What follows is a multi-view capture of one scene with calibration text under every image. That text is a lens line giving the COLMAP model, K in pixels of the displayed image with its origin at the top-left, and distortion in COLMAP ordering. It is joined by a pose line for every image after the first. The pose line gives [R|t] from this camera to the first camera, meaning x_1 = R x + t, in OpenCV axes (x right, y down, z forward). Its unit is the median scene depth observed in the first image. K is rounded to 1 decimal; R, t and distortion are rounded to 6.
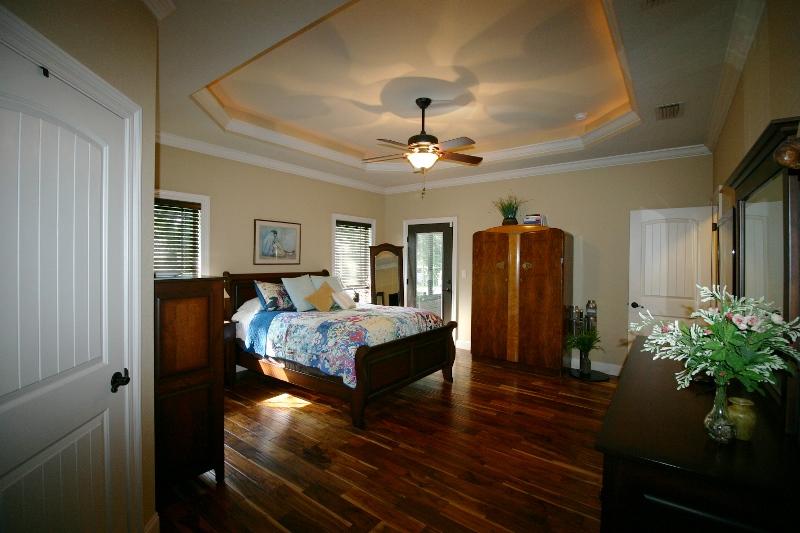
lens RADIAL K [[362.9, 0, 399.5], [0, 362.9, 258.4], [0, 0, 1]] dist [-0.004031, -0.000500]
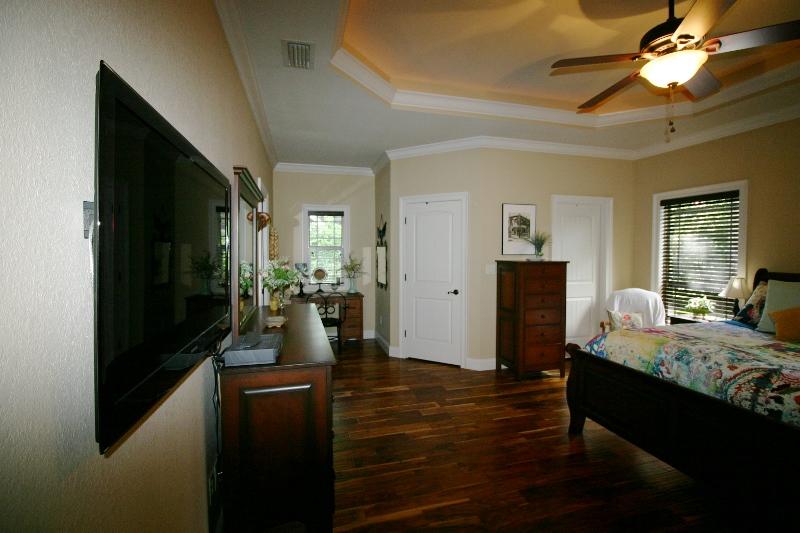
lens RADIAL K [[362.9, 0, 399.5], [0, 362.9, 258.4], [0, 0, 1]] dist [-0.004031, -0.000500]
pose [[-0.607260, 0.006927, -0.794473, 1.016155], [-0.009424, 0.999829, 0.015921, 0.014788], [0.794447, 0.017155, -0.607091, 1.364043]]
